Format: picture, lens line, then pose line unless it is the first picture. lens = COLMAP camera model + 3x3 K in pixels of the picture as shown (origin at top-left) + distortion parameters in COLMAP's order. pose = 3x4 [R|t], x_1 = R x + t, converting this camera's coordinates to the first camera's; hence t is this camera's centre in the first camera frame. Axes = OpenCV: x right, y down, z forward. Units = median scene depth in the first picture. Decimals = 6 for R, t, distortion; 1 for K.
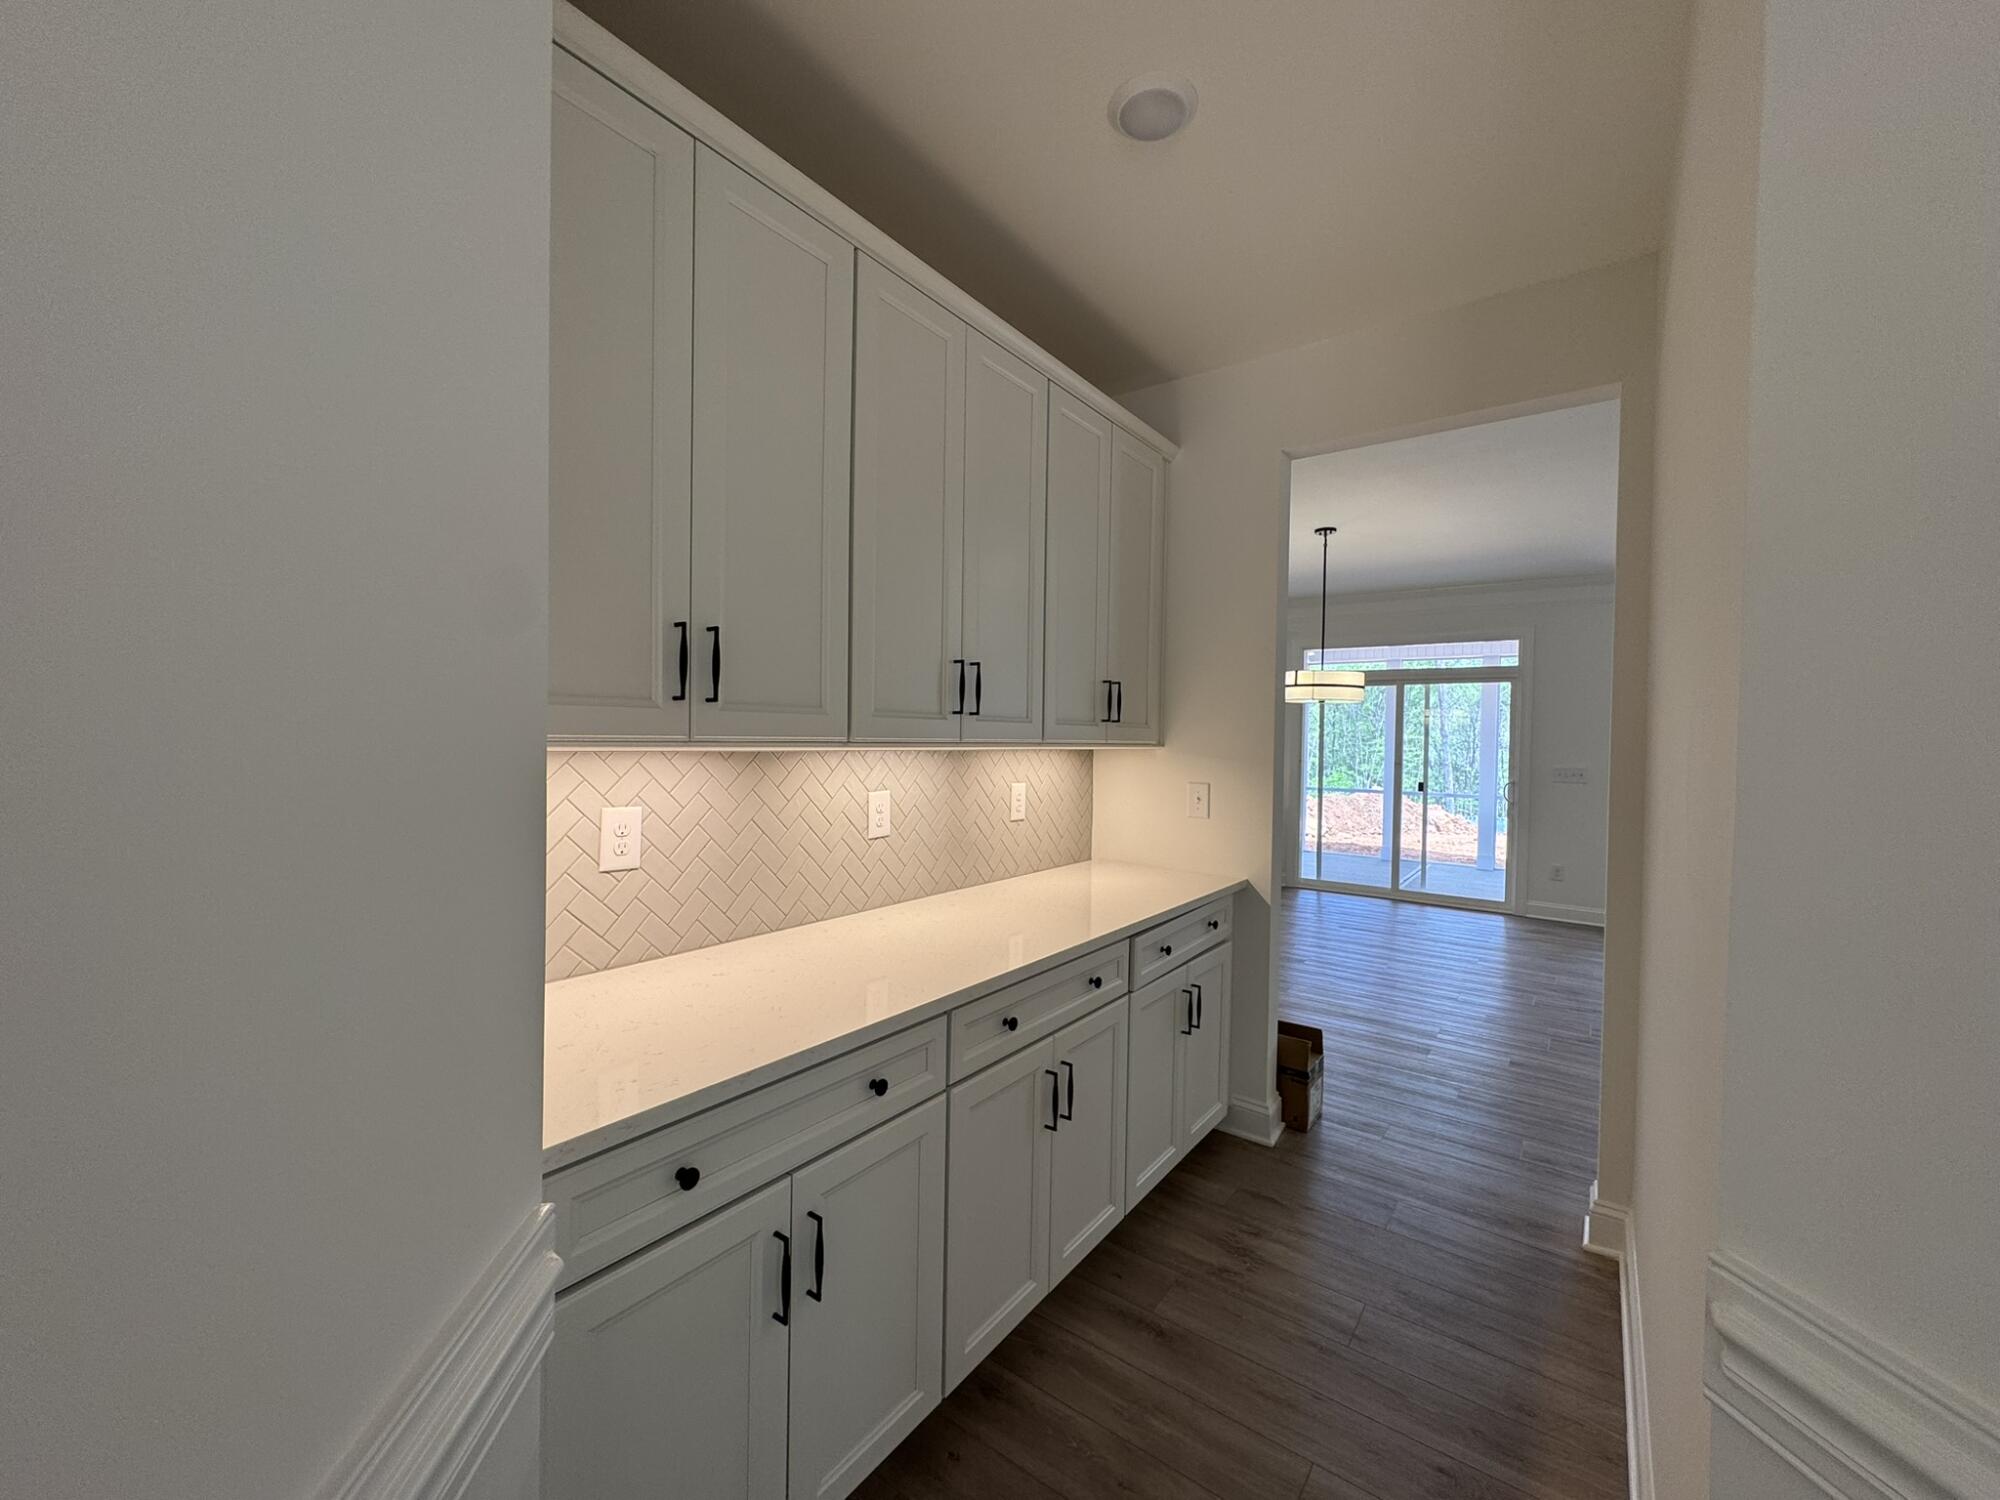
lens RADIAL K [[805.3, 0, 1006.5], [0, 805.3, 744.9], [0, 0, 1]] dist [0.003113, -0.000454]
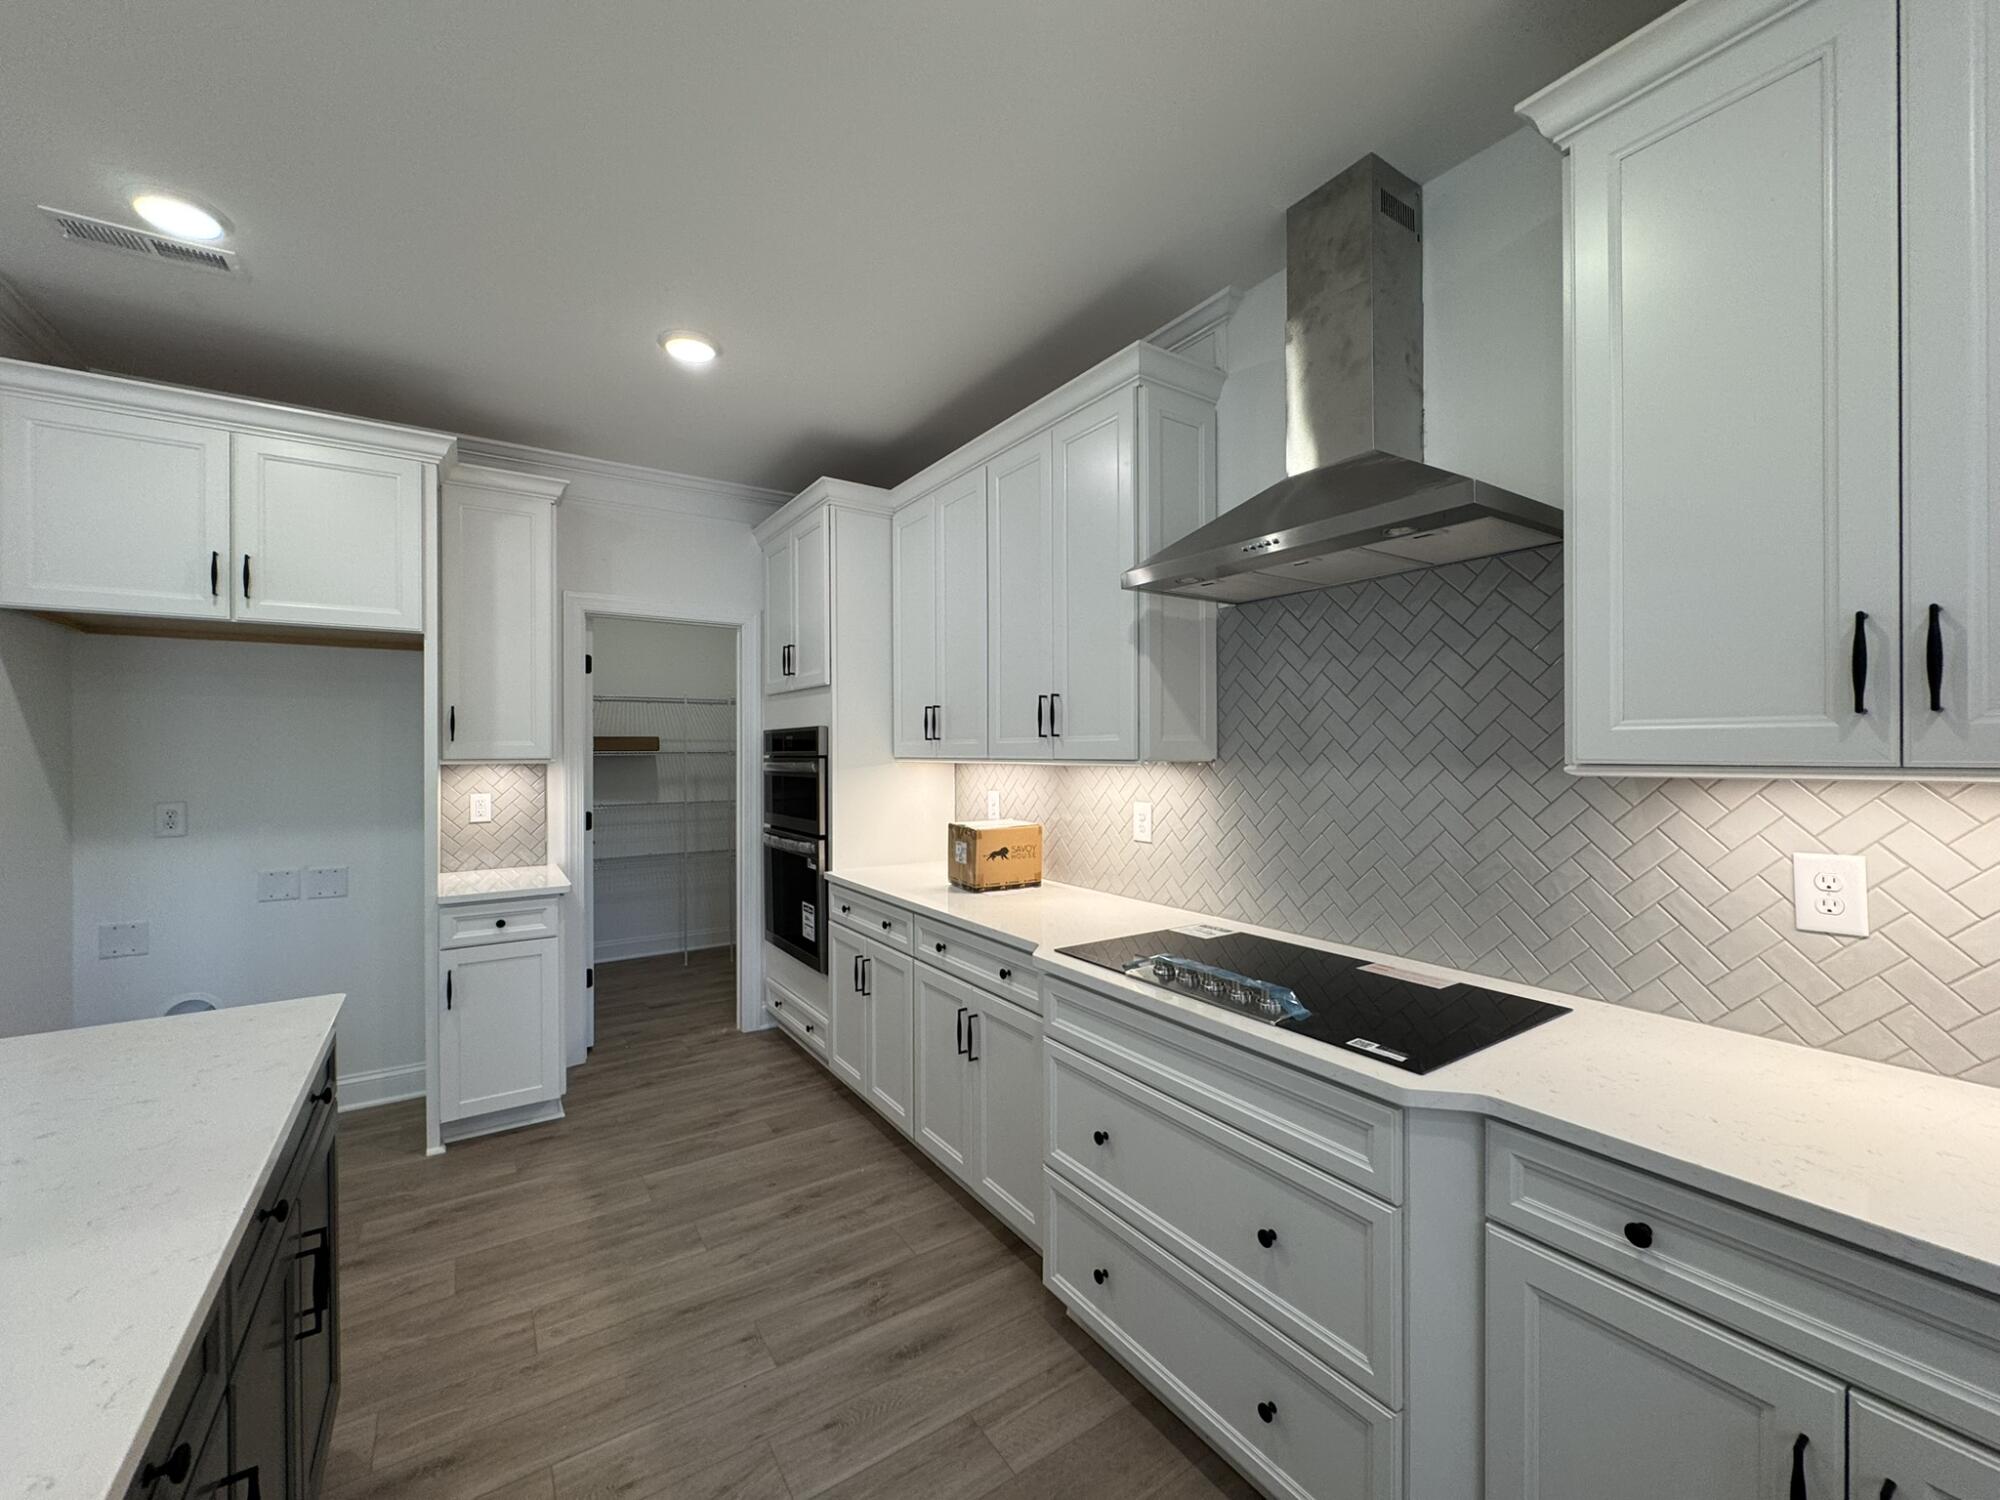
lens RADIAL K [[805.3, 0, 996.3], [0, 805.3, 748.6], [0, 0, 1]] dist [0.003113, -0.000454]
pose [[-0.341328, -0.008326, -0.939907, 1.068578], [-0.008629, 0.999946, -0.005724, -0.012559], [0.939904, 0.006157, -0.341382, 1.250199]]
